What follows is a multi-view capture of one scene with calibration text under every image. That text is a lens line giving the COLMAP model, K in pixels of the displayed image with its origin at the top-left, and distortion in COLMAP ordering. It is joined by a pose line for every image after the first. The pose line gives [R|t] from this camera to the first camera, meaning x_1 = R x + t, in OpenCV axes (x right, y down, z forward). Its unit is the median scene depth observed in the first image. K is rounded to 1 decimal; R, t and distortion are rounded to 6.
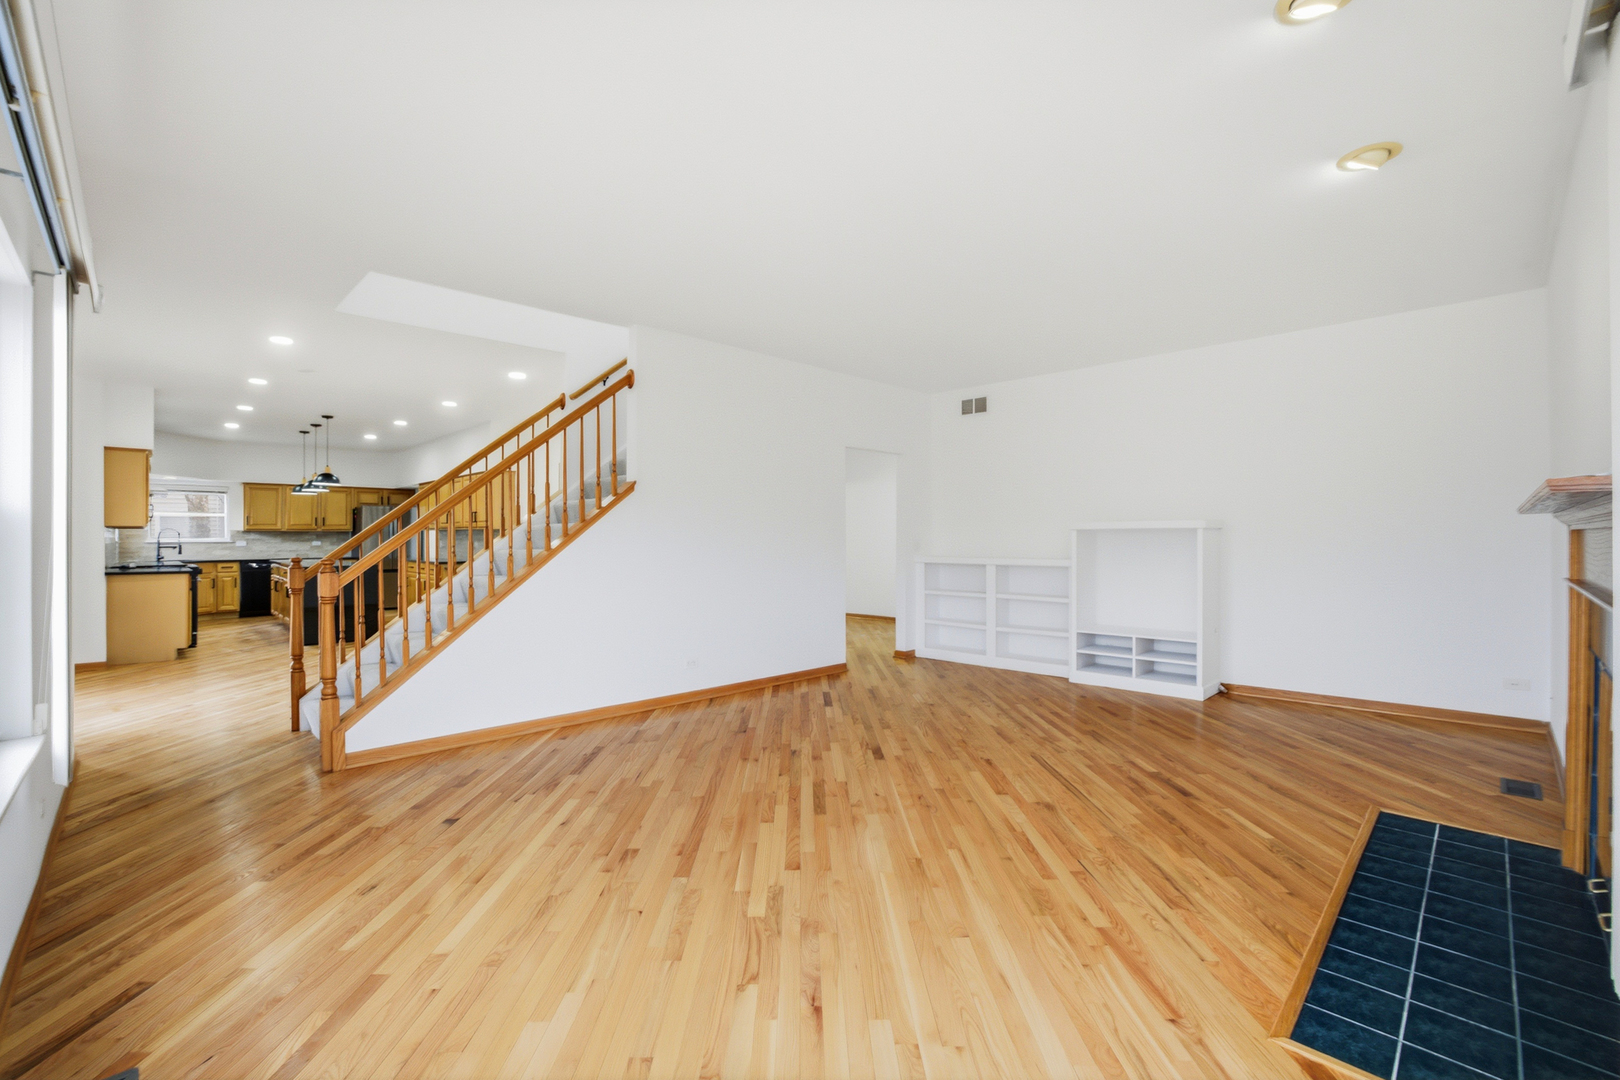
lens RADIAL K [[696.1, 0, 806.8], [0, 696.1, 534.0], [0, 0, 1]] dist [-0.054241, 0.020093]
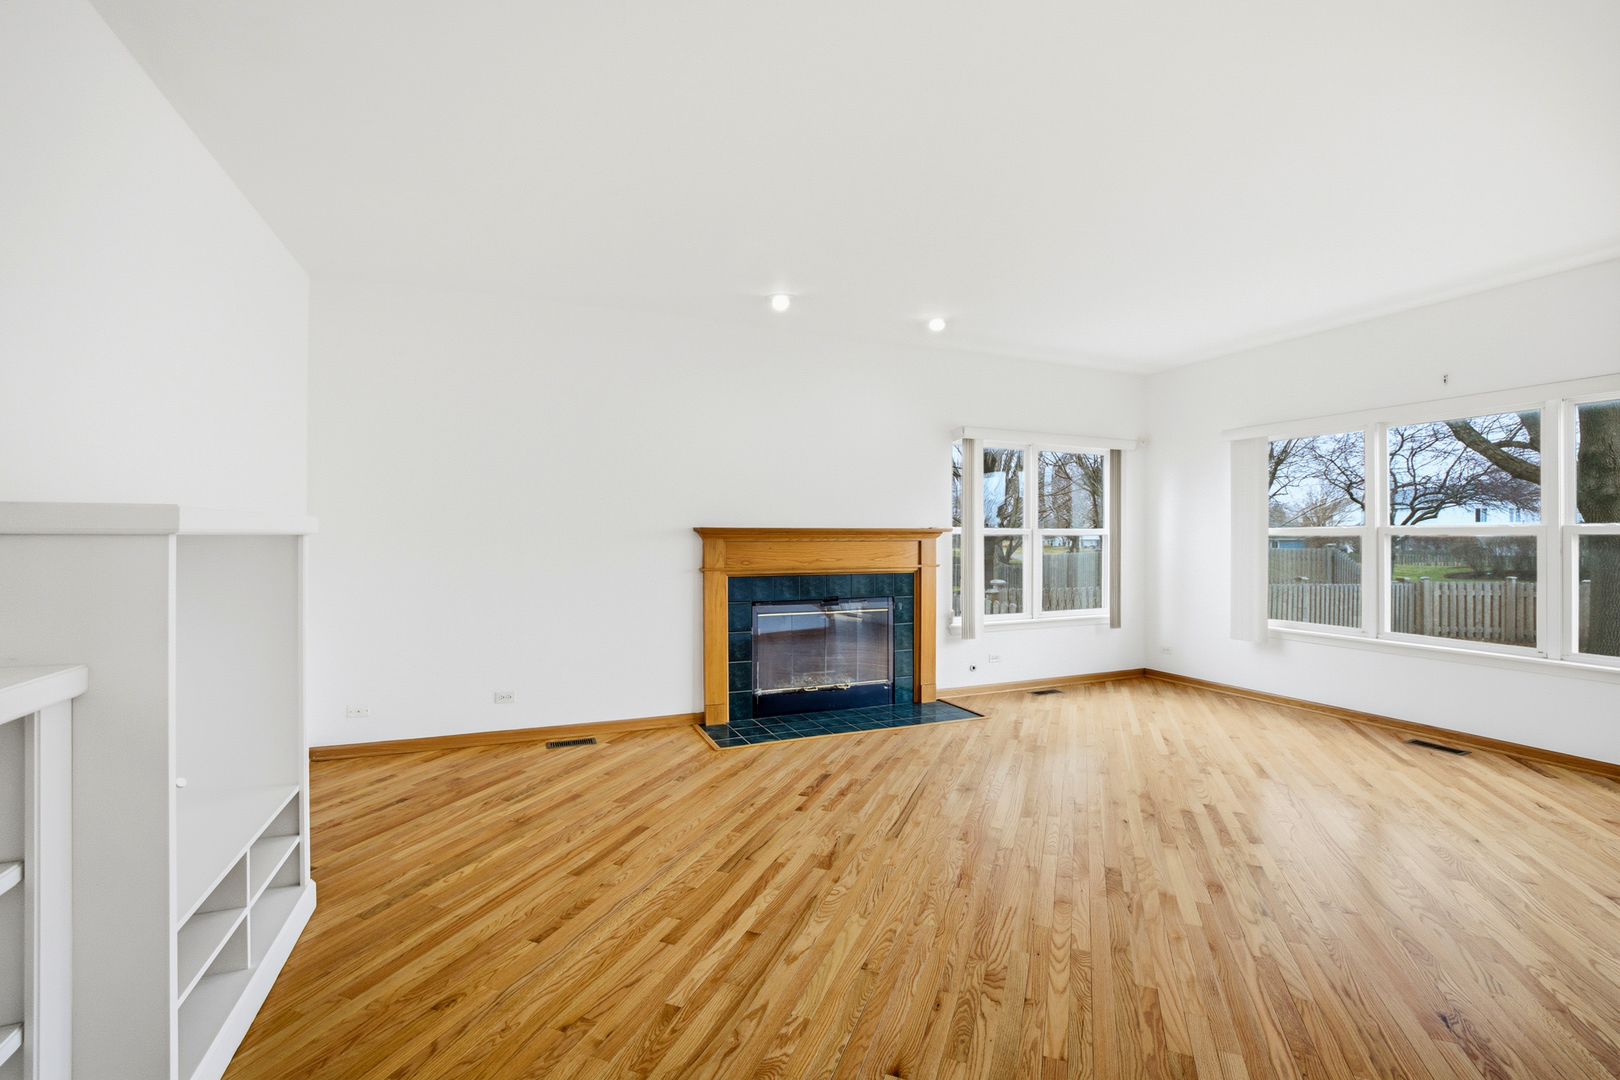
lens RADIAL K [[696.1, 0, 806.8], [0, 696.1, 534.0], [0, 0, 1]] dist [-0.054241, 0.020093]
pose [[-0.927104, 0.004160, 0.374780, 0.149826], [0.000558, 0.999953, -0.009718, -0.006004], [-0.374803, -0.008800, -0.927063, 1.985104]]
